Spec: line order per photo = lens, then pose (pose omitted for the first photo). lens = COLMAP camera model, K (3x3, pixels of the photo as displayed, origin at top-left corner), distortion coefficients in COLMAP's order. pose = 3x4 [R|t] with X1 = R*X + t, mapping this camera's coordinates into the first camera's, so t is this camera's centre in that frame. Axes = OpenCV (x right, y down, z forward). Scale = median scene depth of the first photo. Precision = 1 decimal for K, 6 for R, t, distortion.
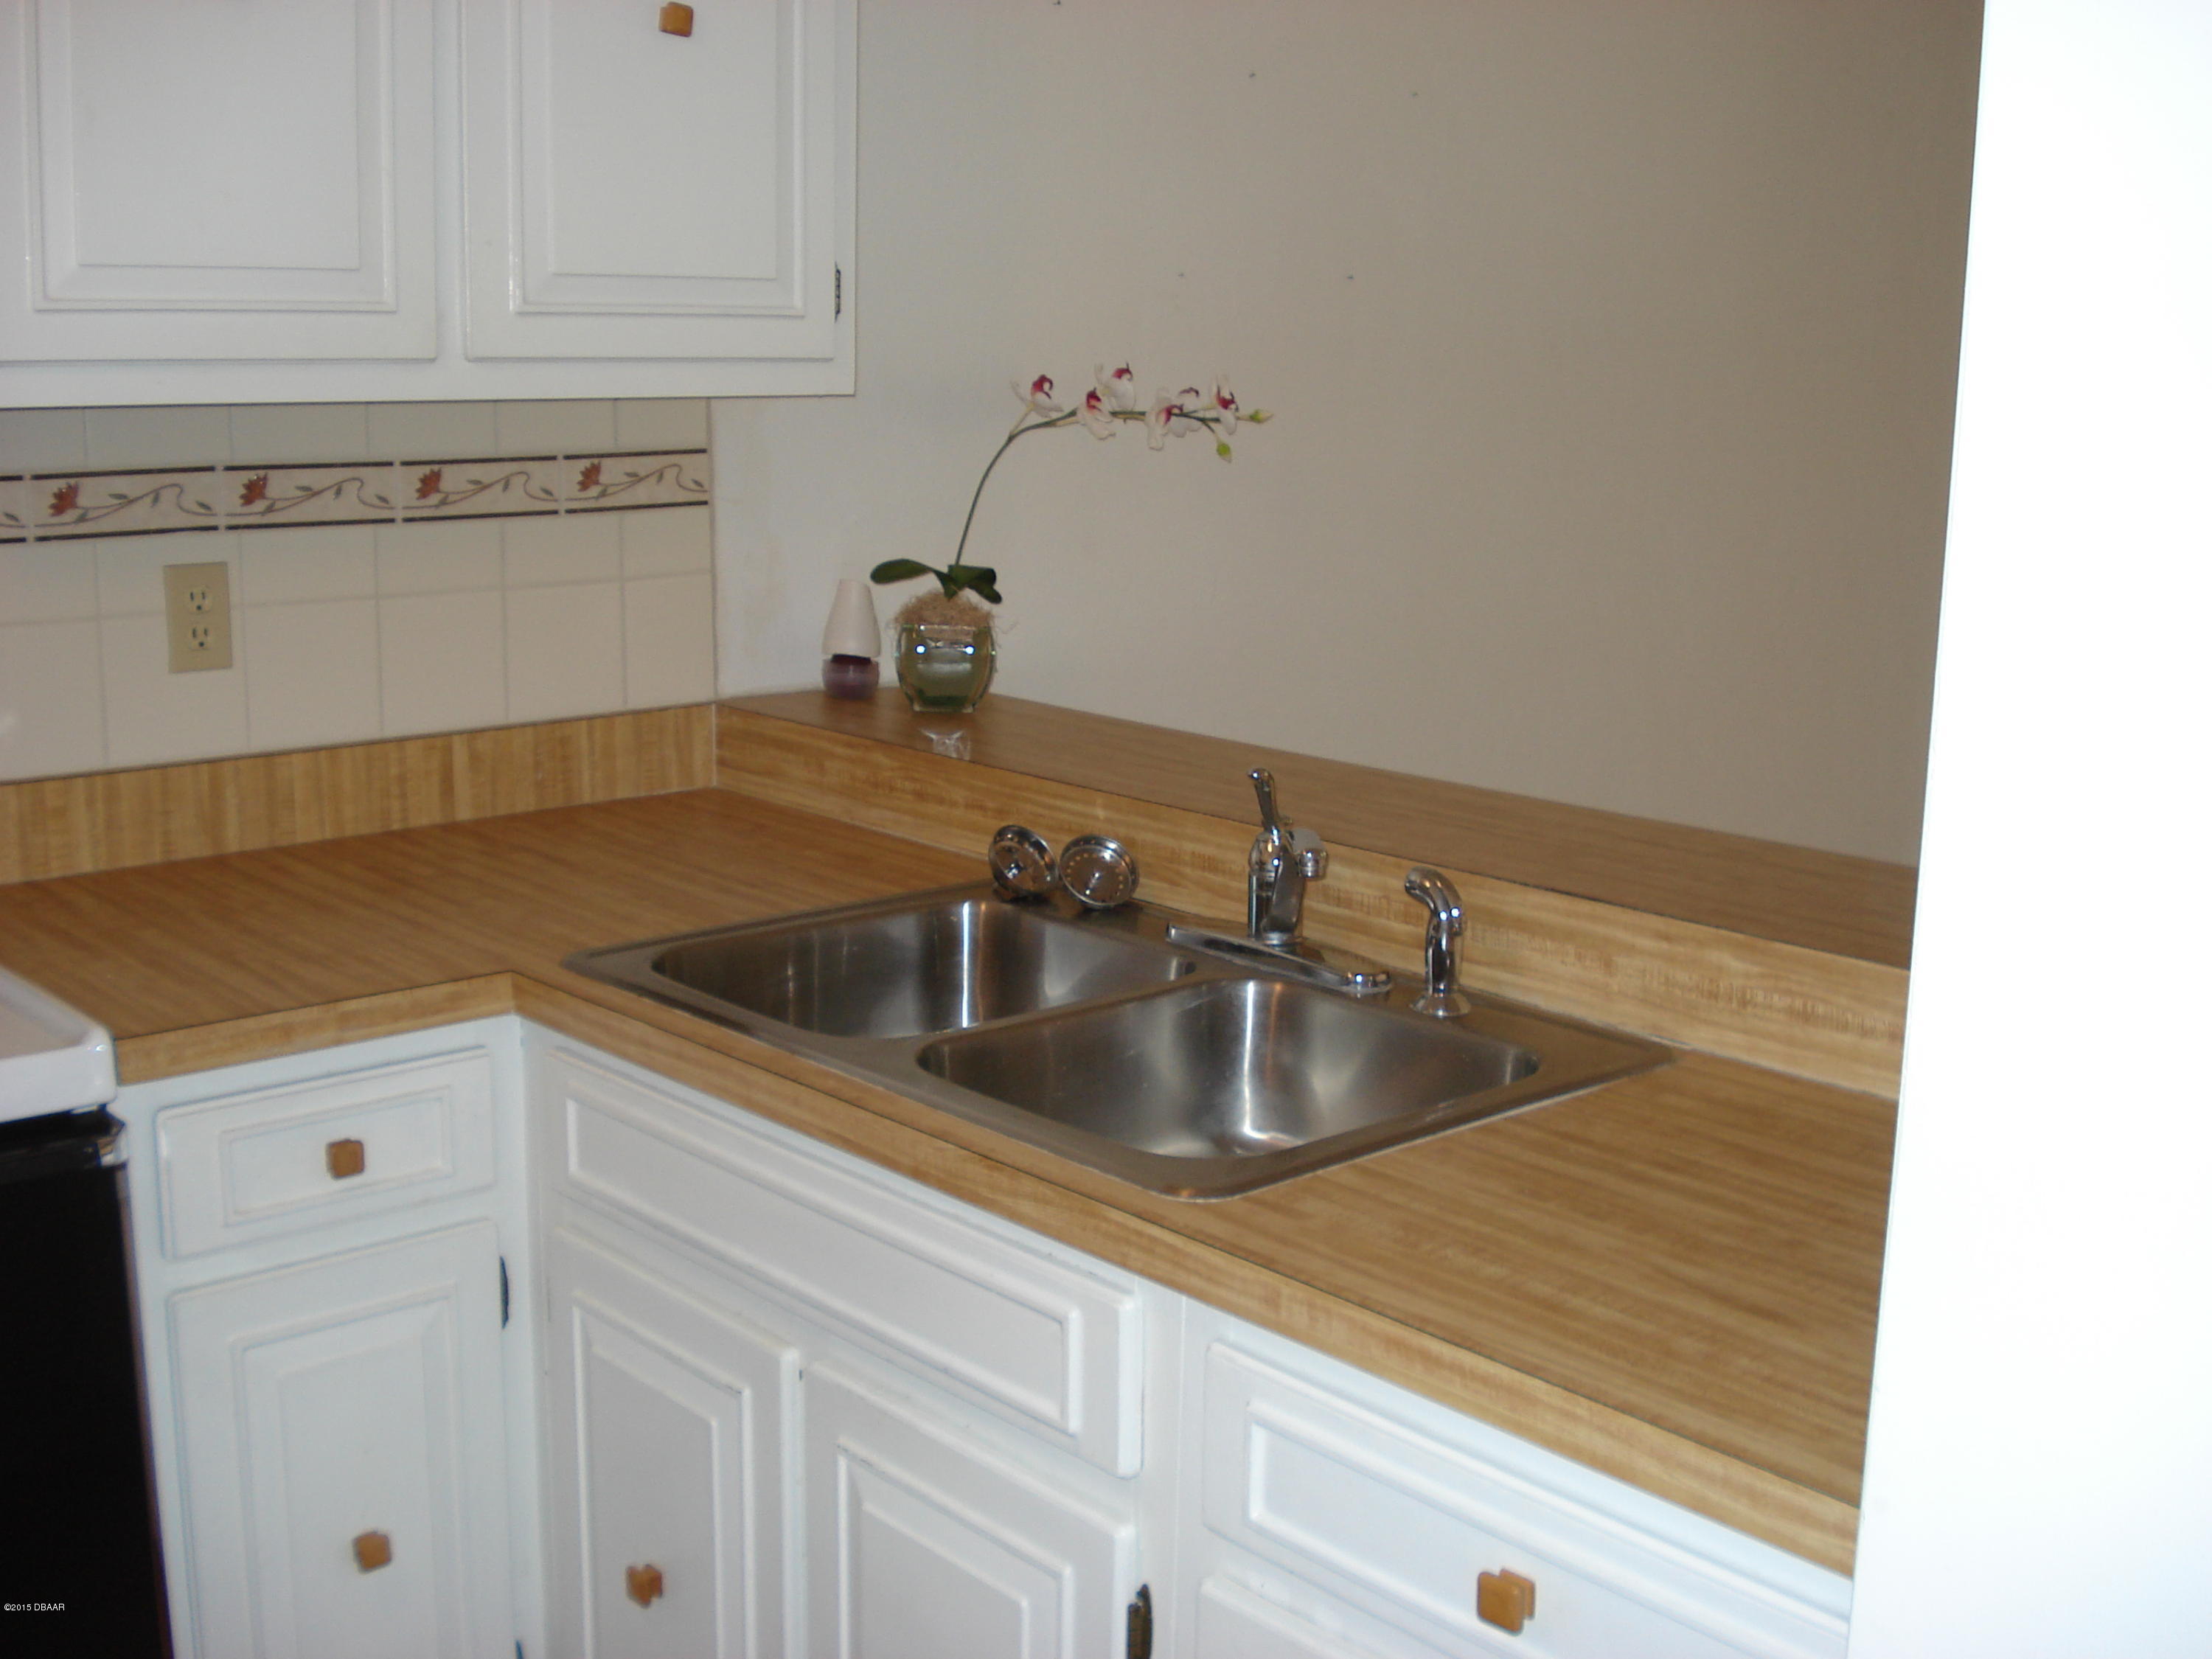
lens RADIAL K [[2546.4, 0, 1113.9], [0, 2546.4, 825.2], [0, 0, 1]] dist [-0.070095, 0.000000]
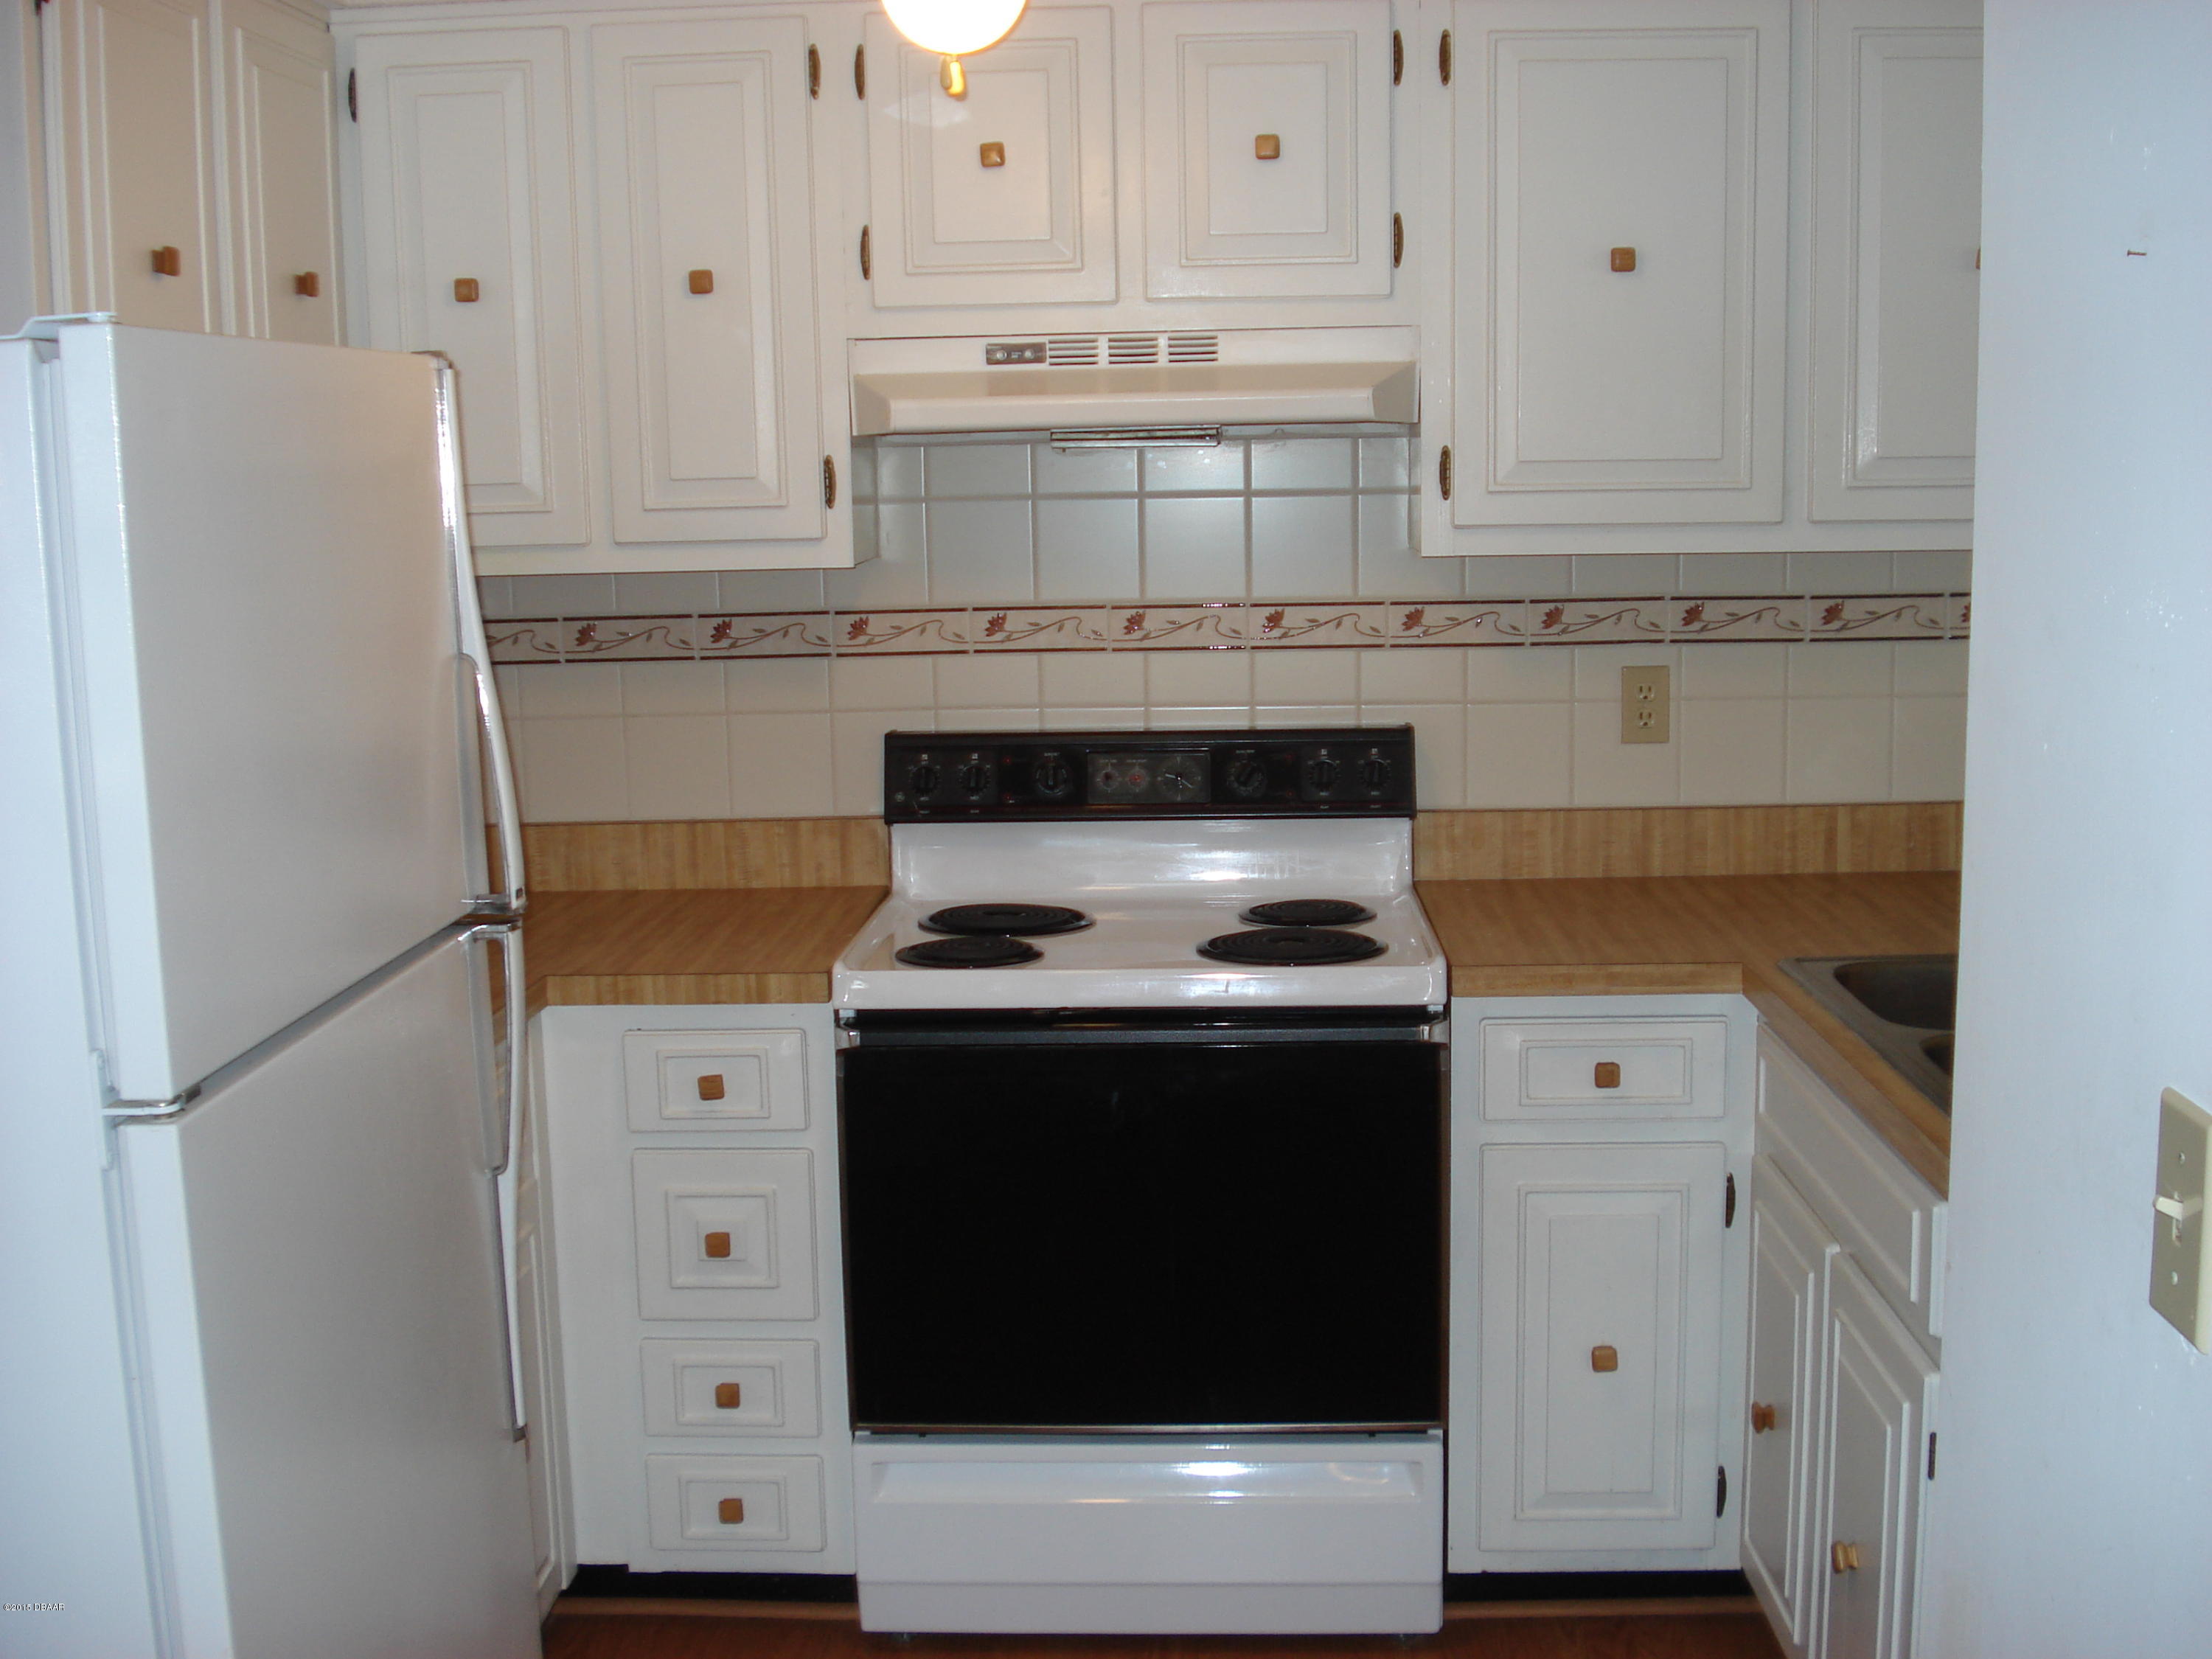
lens RADIAL K [[2546.4, 0, 1088.7], [0, 2546.4, 844.2], [0, 0, 1]] dist [-0.070095, 0.000000]
pose [[0.720243, 0.079666, -0.689132, 0.385788], [-0.106390, 0.994317, 0.003753, 0.021340], [0.685515, 0.070614, 0.724626, -0.217385]]
